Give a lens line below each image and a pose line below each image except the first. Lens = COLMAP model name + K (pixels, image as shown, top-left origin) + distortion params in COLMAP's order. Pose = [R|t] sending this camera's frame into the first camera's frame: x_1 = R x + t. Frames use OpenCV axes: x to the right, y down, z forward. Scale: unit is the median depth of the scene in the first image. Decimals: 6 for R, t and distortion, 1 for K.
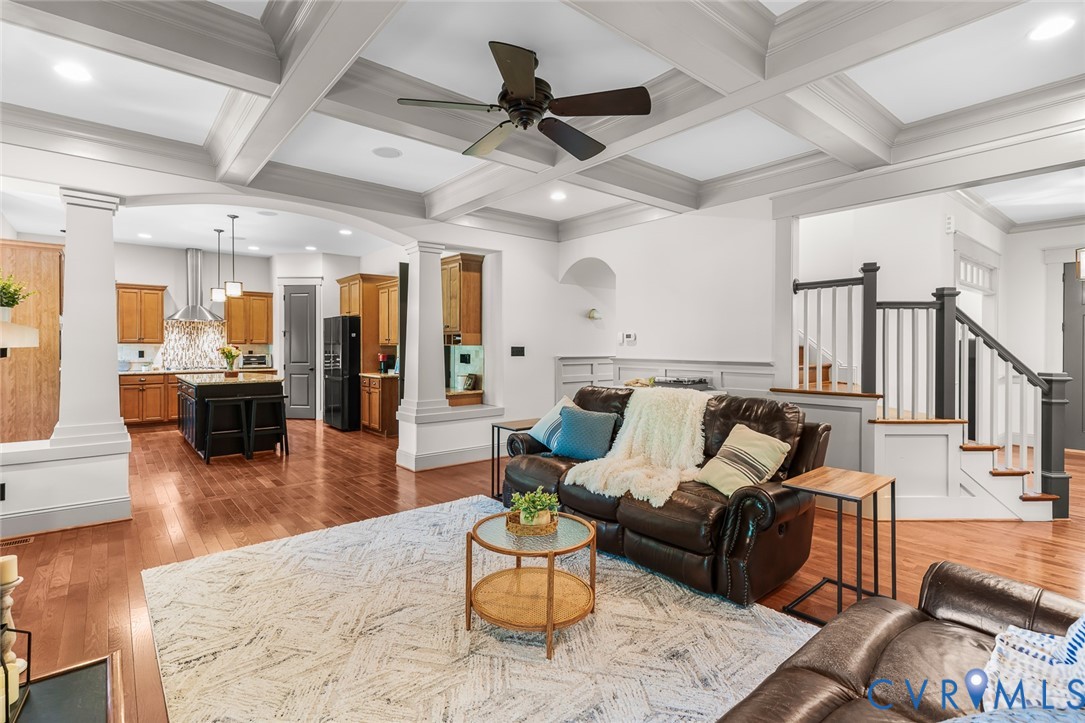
lens RADIAL K [[515.3, 0, 535.6], [0, 515.3, 349.5], [0, 0, 1]] dist [0.014825, -0.000022]
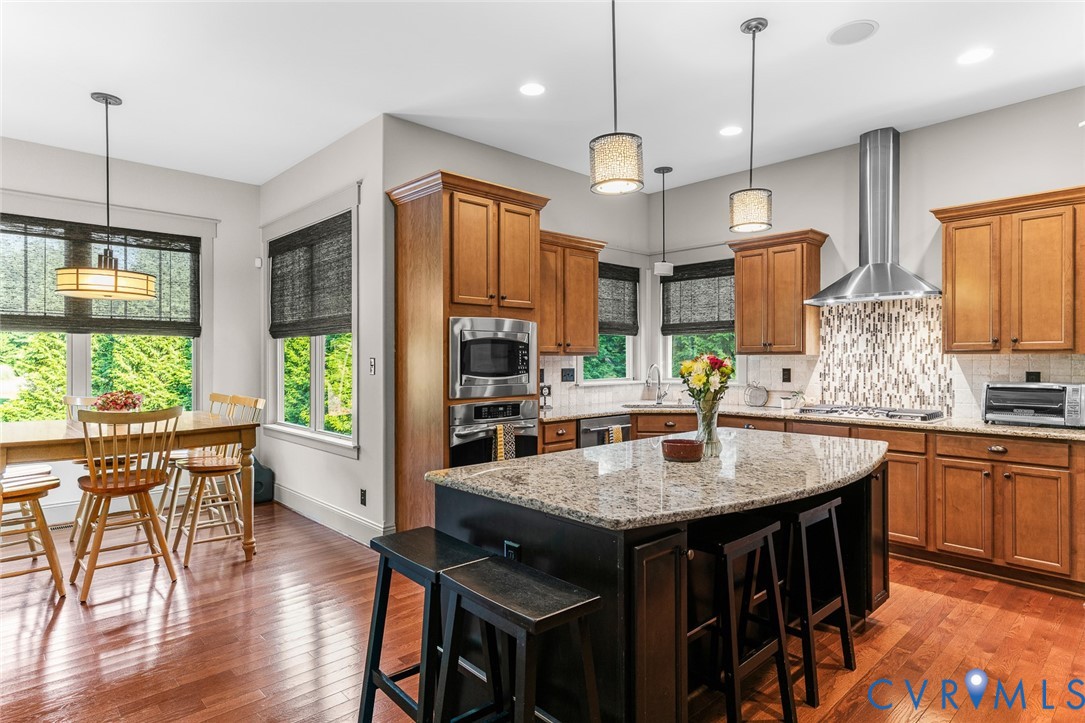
lens RADIAL K [[592.4, 0, 539.0], [0, 592.4, 357.2], [0, 0, 1]] dist [-0.000660, -0.000393]
pose [[0.059151, -0.004889, -0.998237, -0.217586], [-0.005011, 0.999974, -0.005194, -0.004793], [0.998236, 0.005309, 0.059125, 0.806211]]
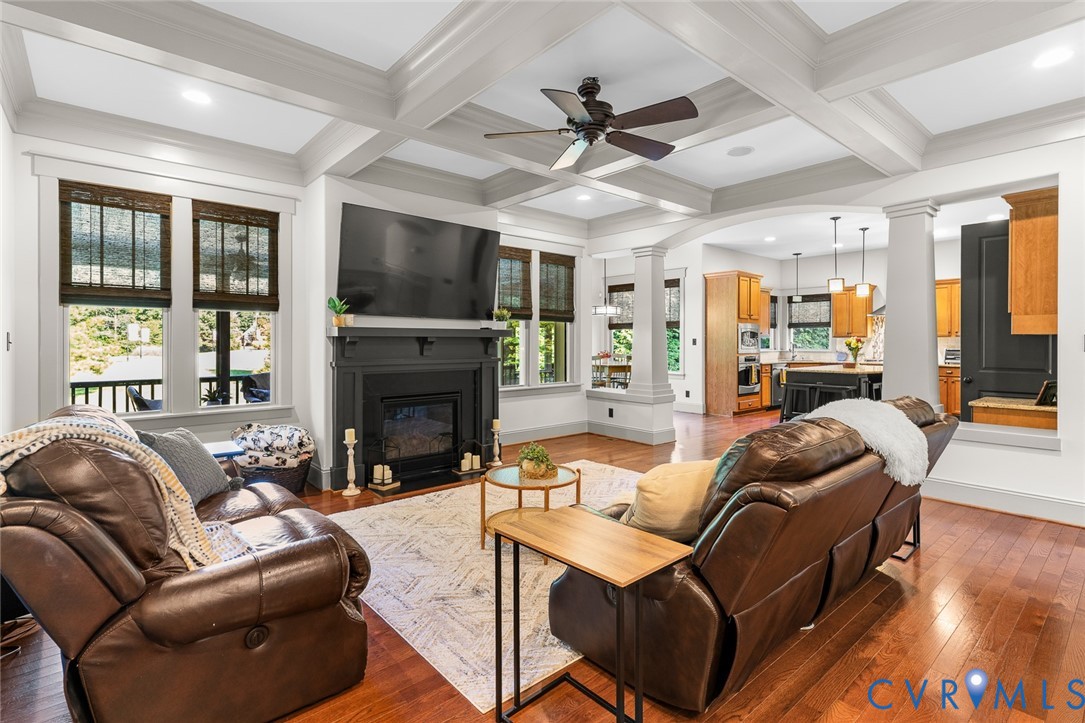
lens RADIAL K [[518.2, 0, 543.9], [0, 518.2, 341.9], [0, 0, 1]] dist [0.017395, 0.000207]
pose [[0.022689, -0.001257, -0.999742, 0.417523], [-0.007094, 0.999974, -0.001418, 0.005559], [0.999717, 0.007125, 0.022679, 0.318048]]
